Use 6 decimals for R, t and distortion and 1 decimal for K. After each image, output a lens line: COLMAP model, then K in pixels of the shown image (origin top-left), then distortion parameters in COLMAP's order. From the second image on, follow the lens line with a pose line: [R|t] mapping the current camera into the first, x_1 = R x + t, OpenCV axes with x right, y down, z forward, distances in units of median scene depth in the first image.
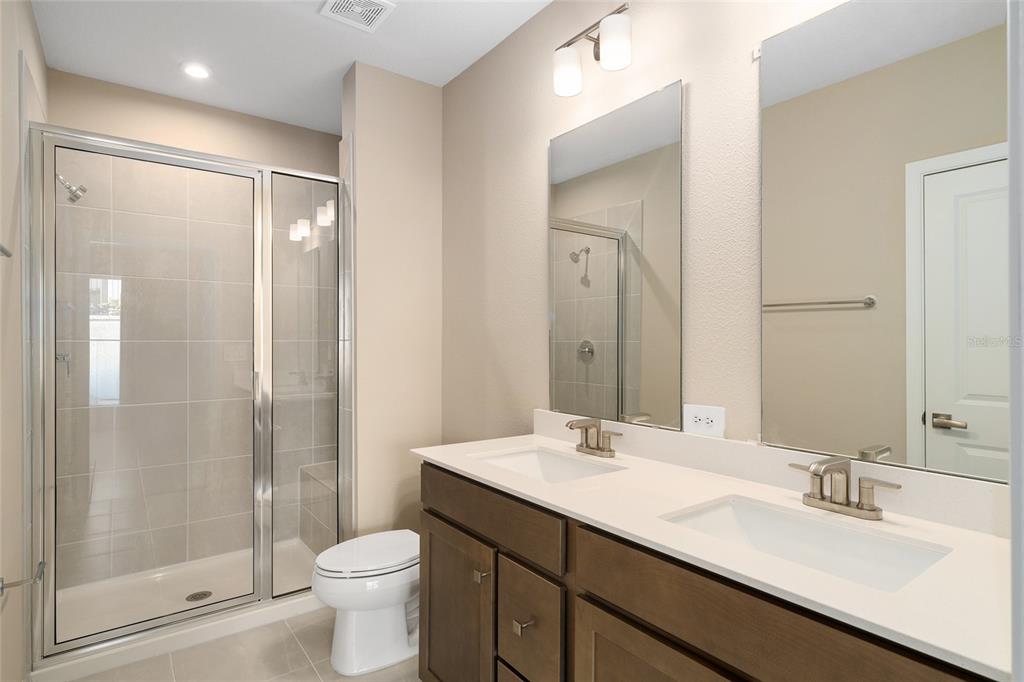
lens RADIAL K [[546.4, 0, 513.4], [0, 546.4, 341.5], [0, 0, 1]] dist [0.012231, -0.000220]
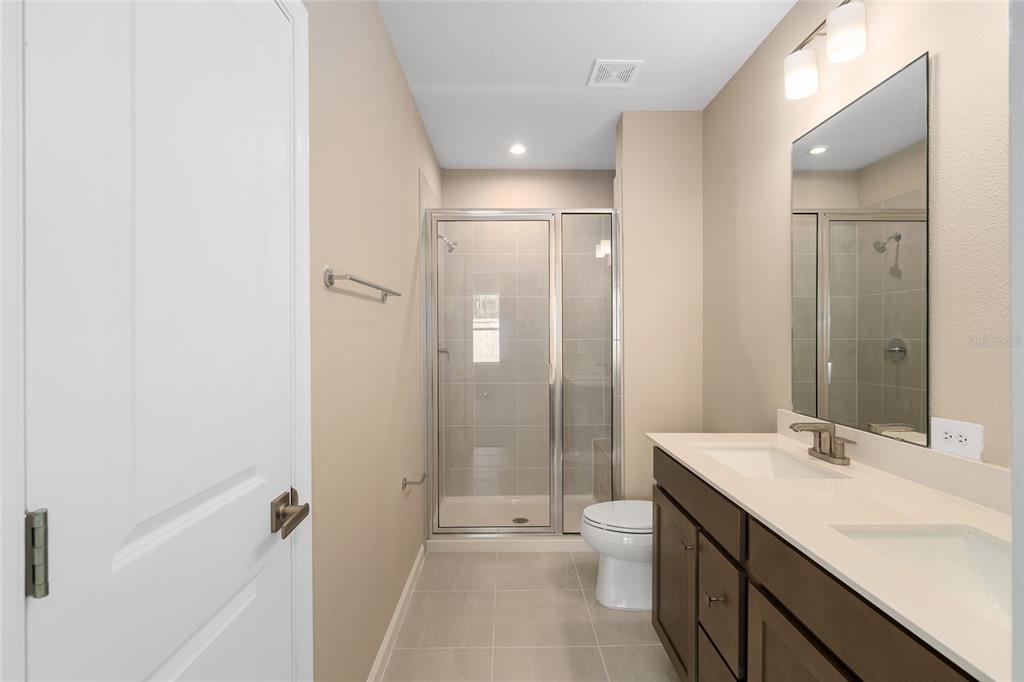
lens RADIAL K [[488.6, 0, 511.8], [0, 488.6, 338.4], [0, 0, 1]] dist [0.000897, -0.000045]
pose [[0.809438, 0.000931, -0.587205, 0.170830], [0.003158, 0.999977, 0.005938, -0.015087], [0.587197, -0.006661, 0.809416, -0.031532]]
